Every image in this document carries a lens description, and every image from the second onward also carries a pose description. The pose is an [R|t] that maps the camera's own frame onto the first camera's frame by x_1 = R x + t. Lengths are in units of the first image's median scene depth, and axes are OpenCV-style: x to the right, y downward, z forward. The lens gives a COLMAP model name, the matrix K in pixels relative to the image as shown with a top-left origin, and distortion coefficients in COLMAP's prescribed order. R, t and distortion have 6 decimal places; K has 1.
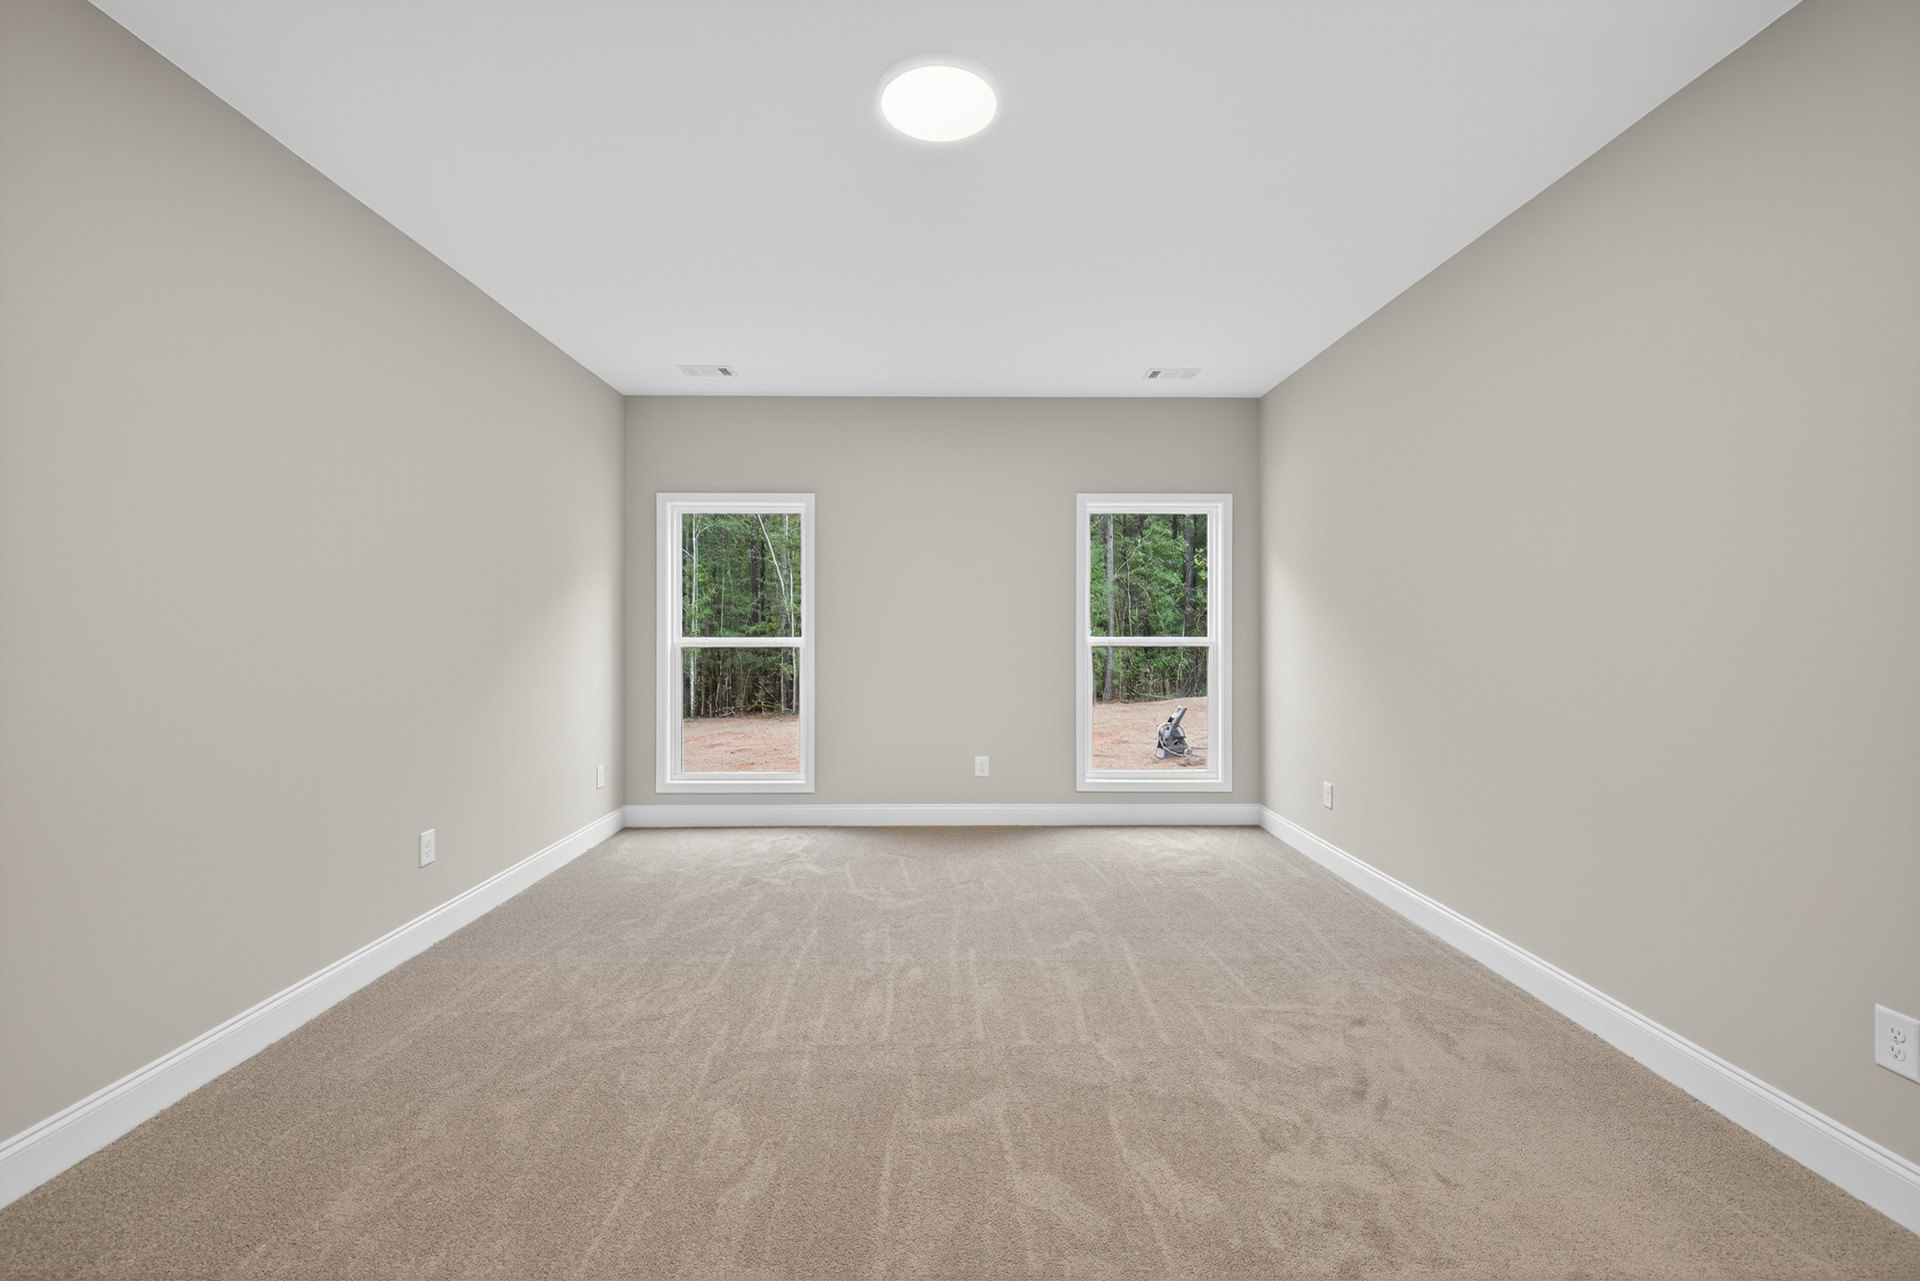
lens RADIAL K [[827.1, 0, 966.0], [0, 827.1, 634.8], [0, 0, 1]] dist [0.010818, -0.000368]
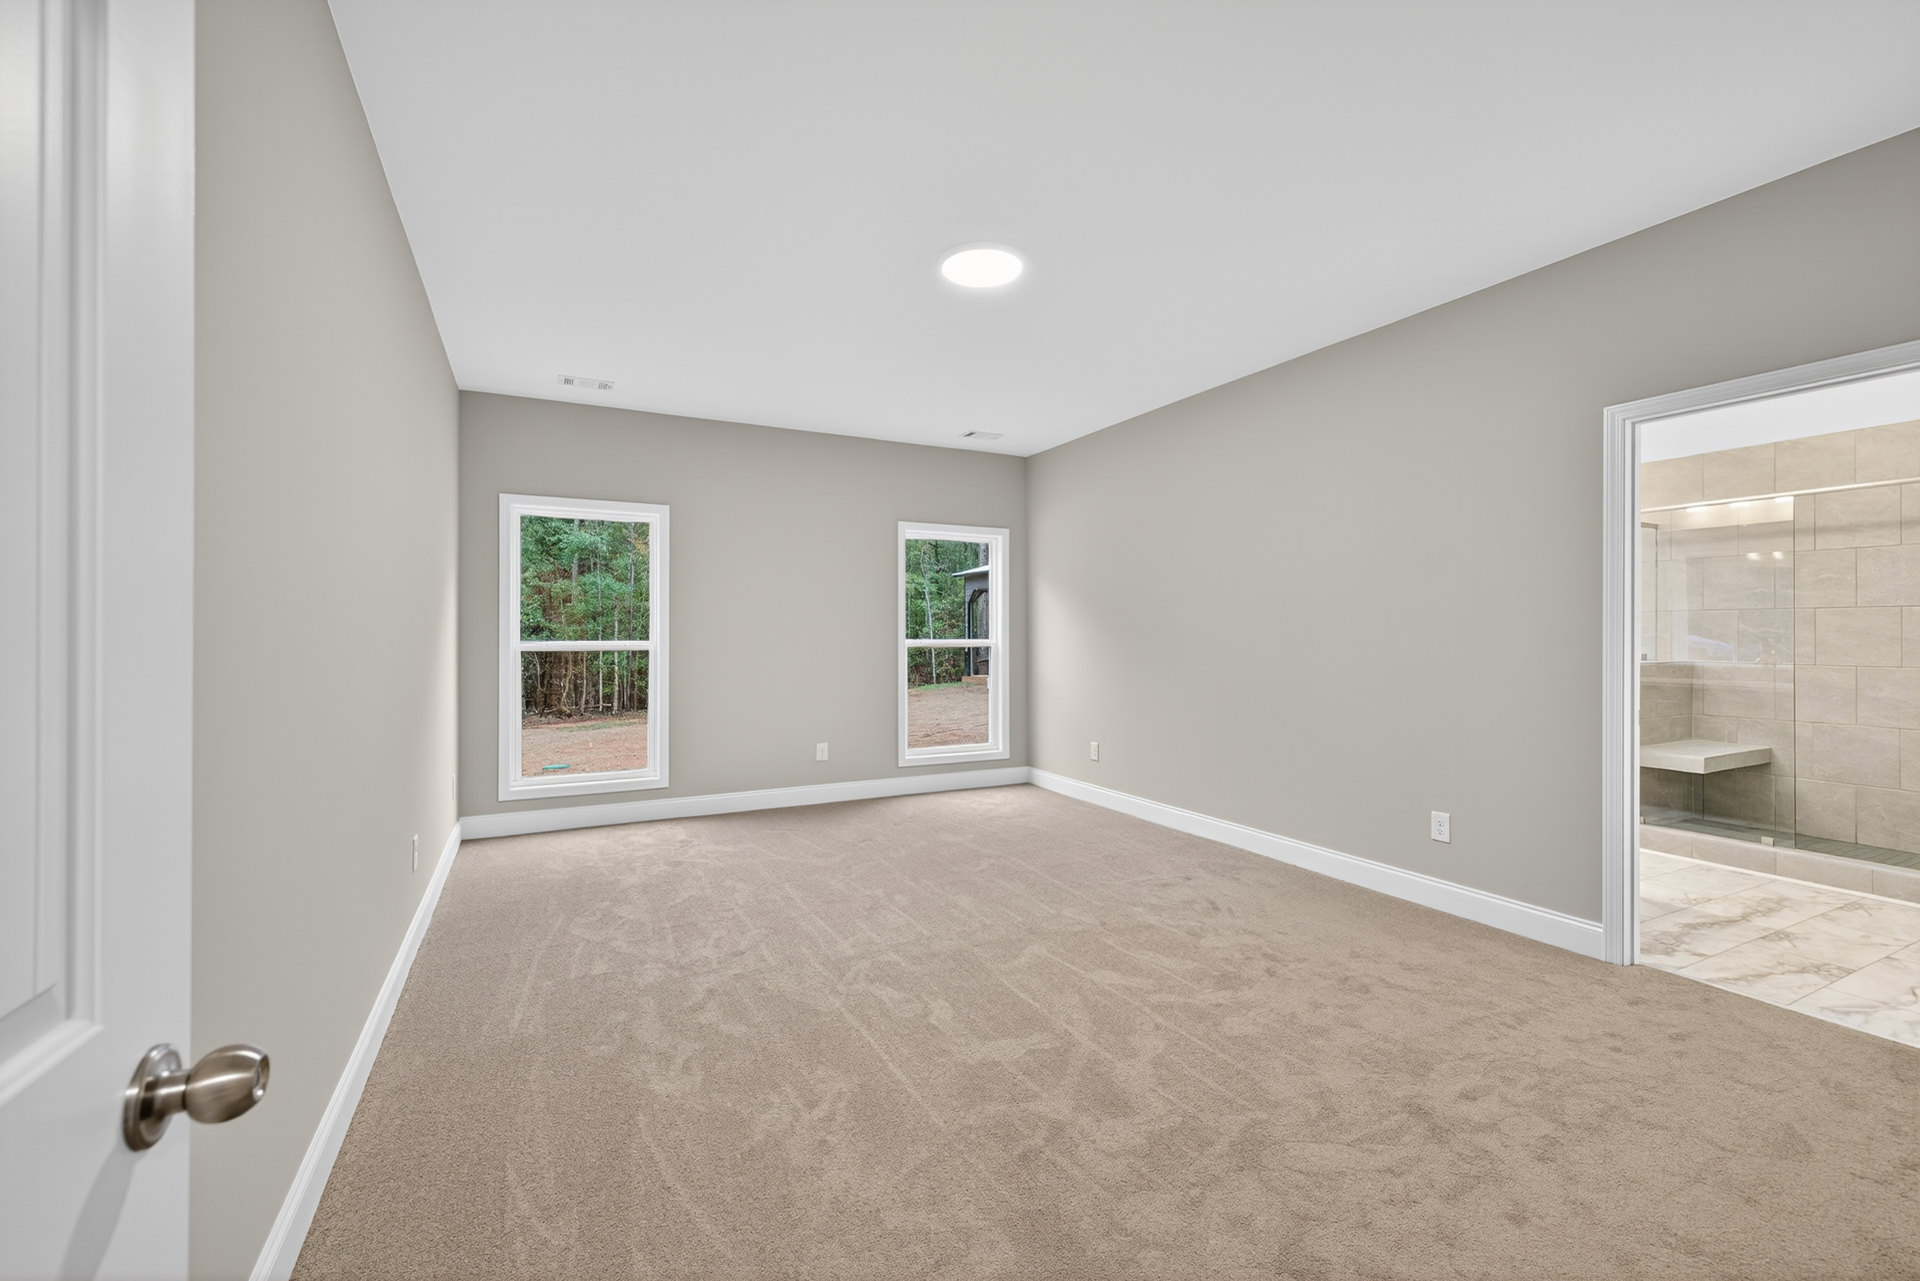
lens RADIAL K [[827.1, 0, 965.3], [0, 827.1, 629.5], [0, 0, 1]] dist [0.010818, -0.000368]
pose [[0.891169, 0.002533, 0.453664, -0.346302], [0.002029, 0.999952, -0.009570, -0.000064], [-0.453666, 0.009448, 0.891122, -0.128433]]
